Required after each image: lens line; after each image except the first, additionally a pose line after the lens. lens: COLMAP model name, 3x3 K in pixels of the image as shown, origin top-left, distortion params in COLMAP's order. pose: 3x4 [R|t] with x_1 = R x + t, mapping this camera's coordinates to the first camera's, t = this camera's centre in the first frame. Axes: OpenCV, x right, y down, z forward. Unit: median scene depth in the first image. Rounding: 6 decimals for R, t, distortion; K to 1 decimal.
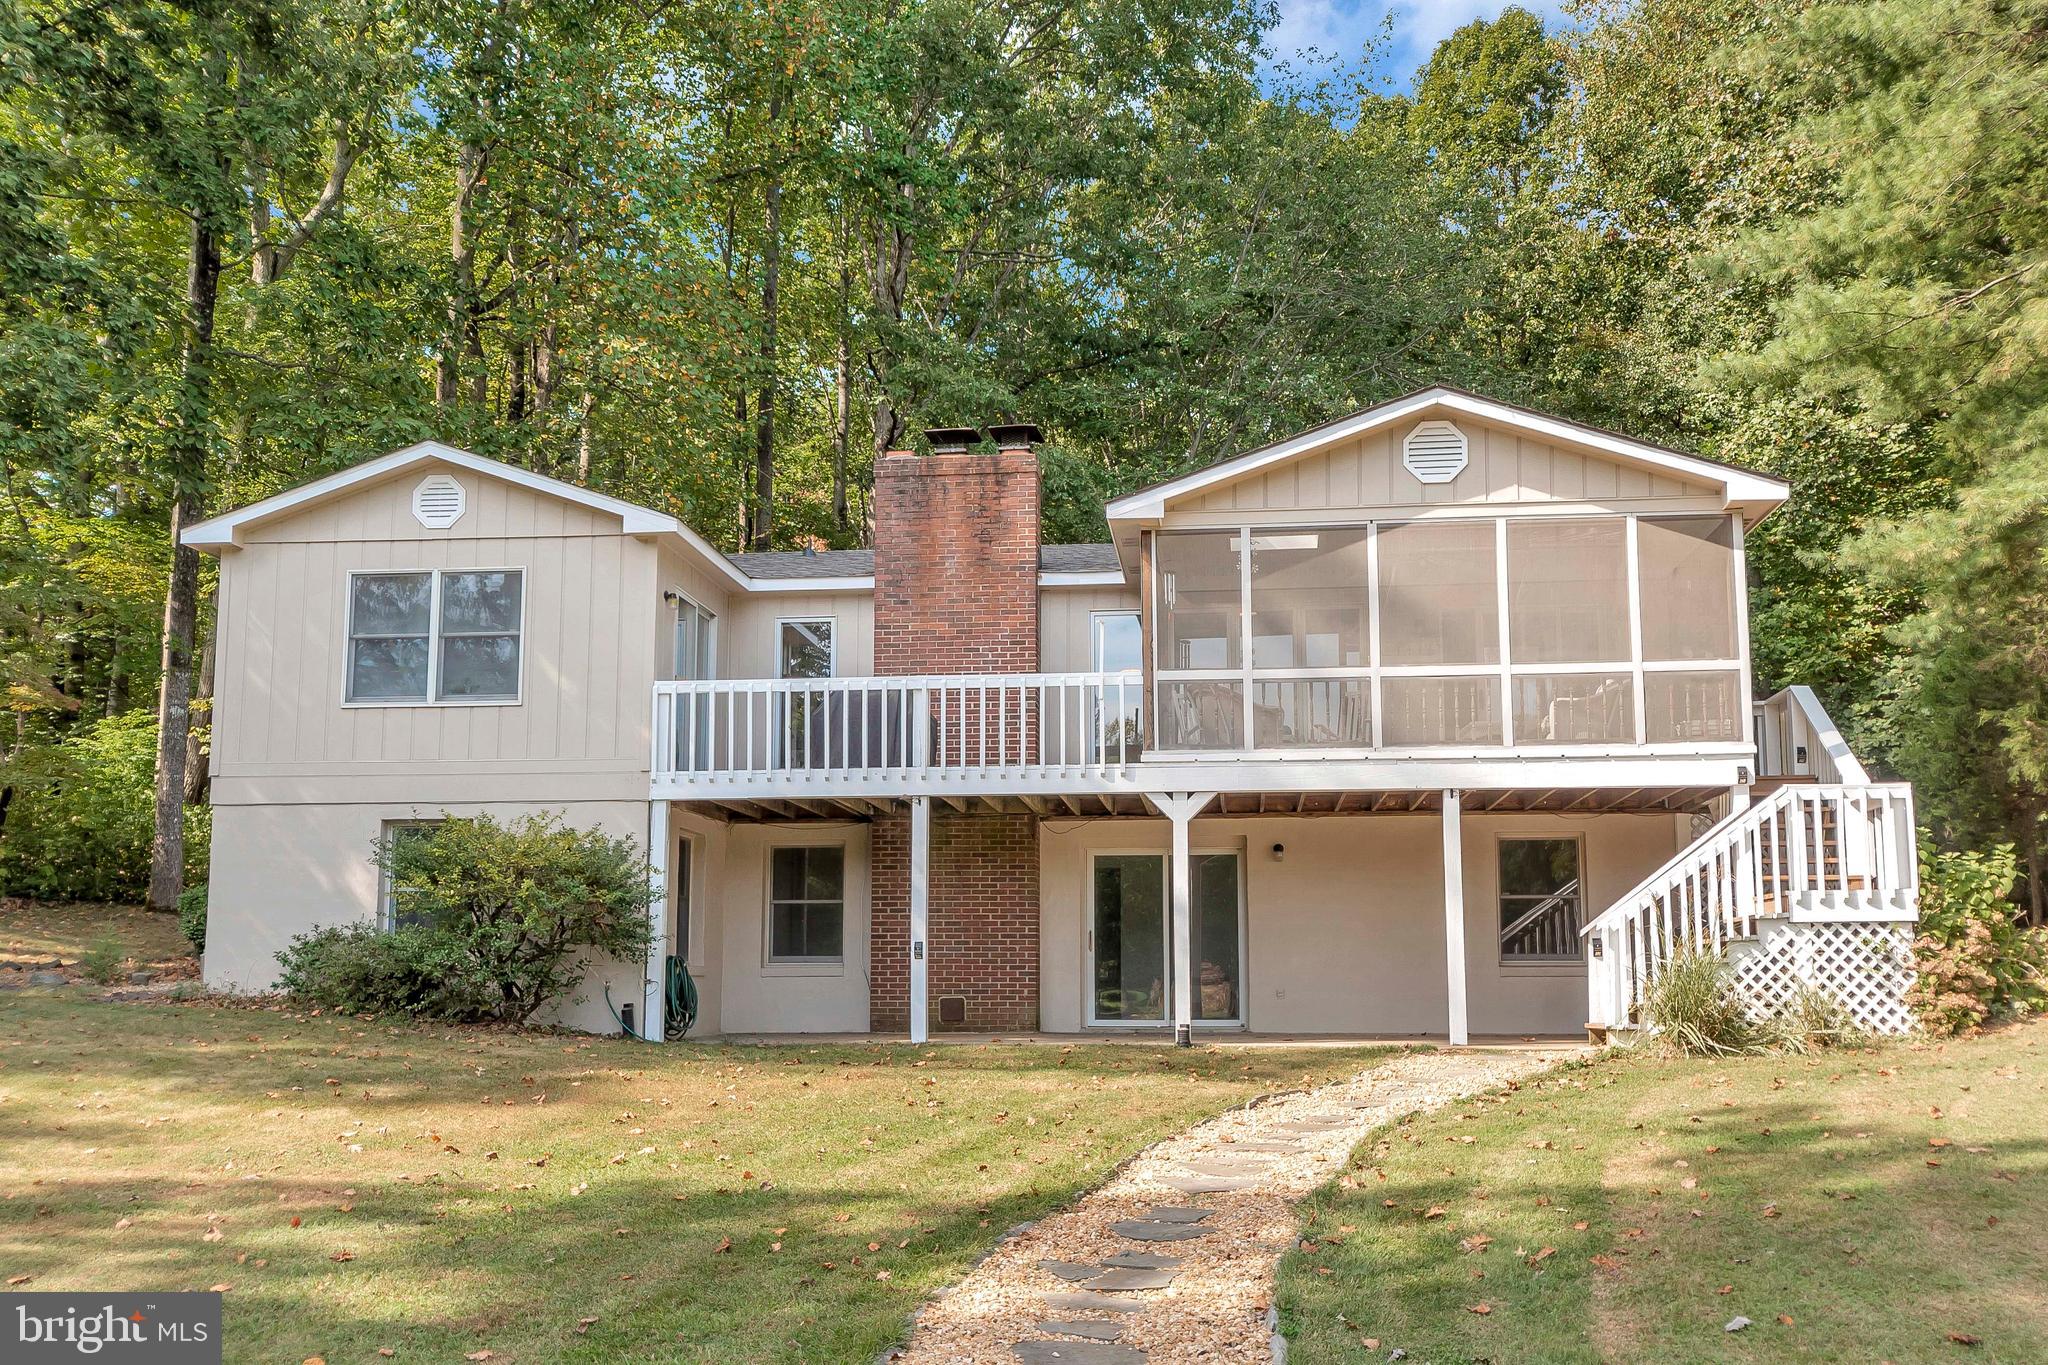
lens RADIAL K [[1946.2, 0, 1065.9], [0, 1946.2, 754.5], [0, 0, 1]] dist [0.075581, -0.000457]
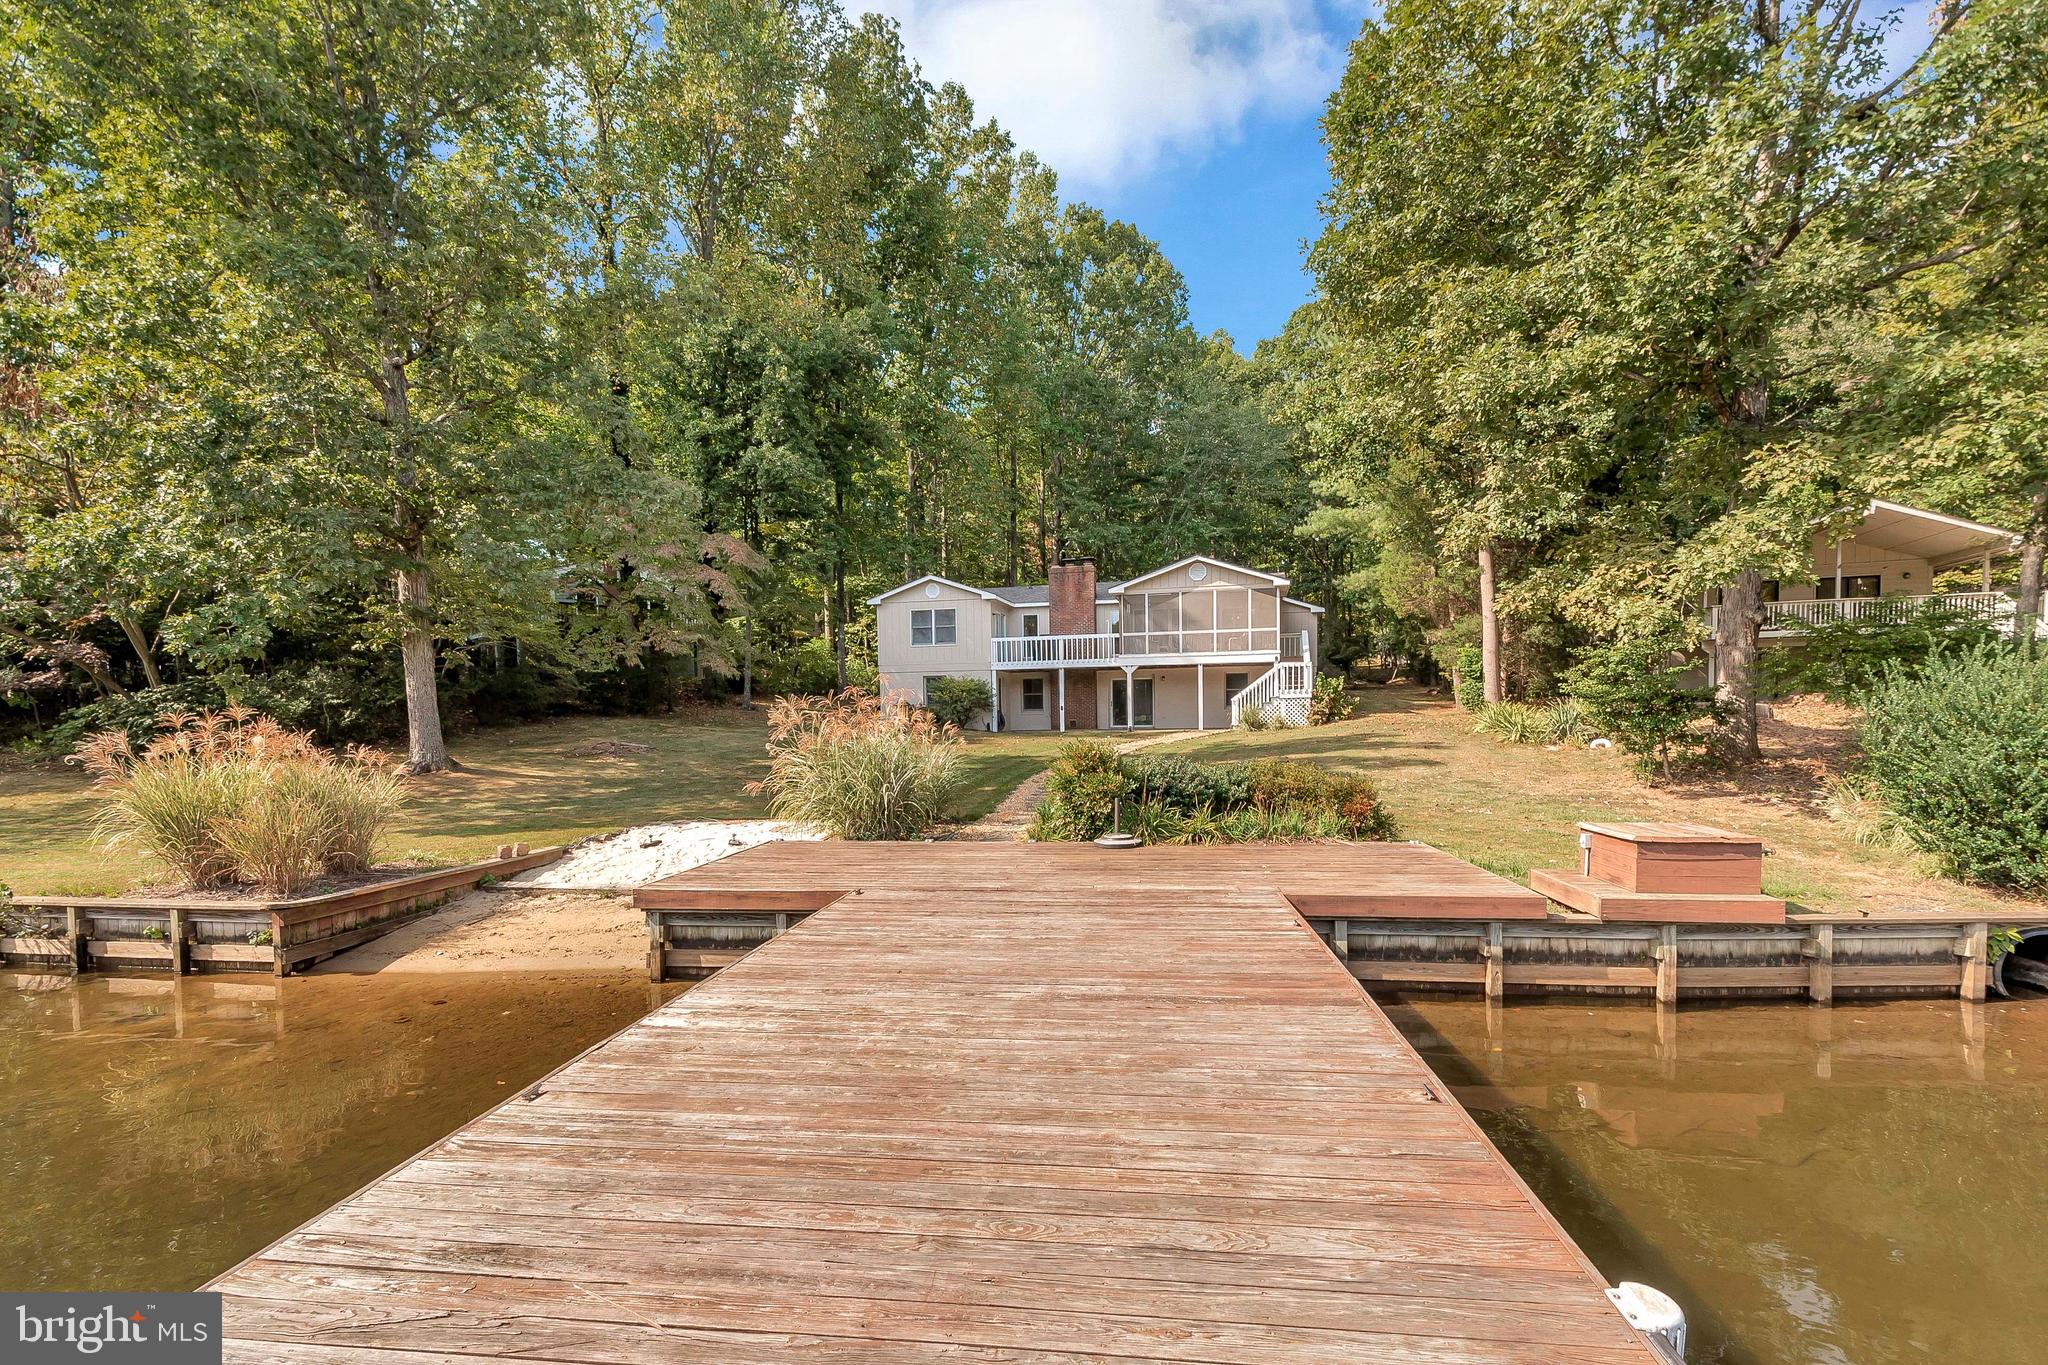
lens RADIAL K [[889.1, 0, 1029.1], [0, 889.1, 748.0], [0, 0, 1]] dist [0.023397, -0.009585]
pose [[0.990119, -0.009329, -0.139922, 0.101990], [0.030974, 0.987690, 0.153324, -0.090459], [0.136769, -0.156143, 0.978220, -0.717554]]
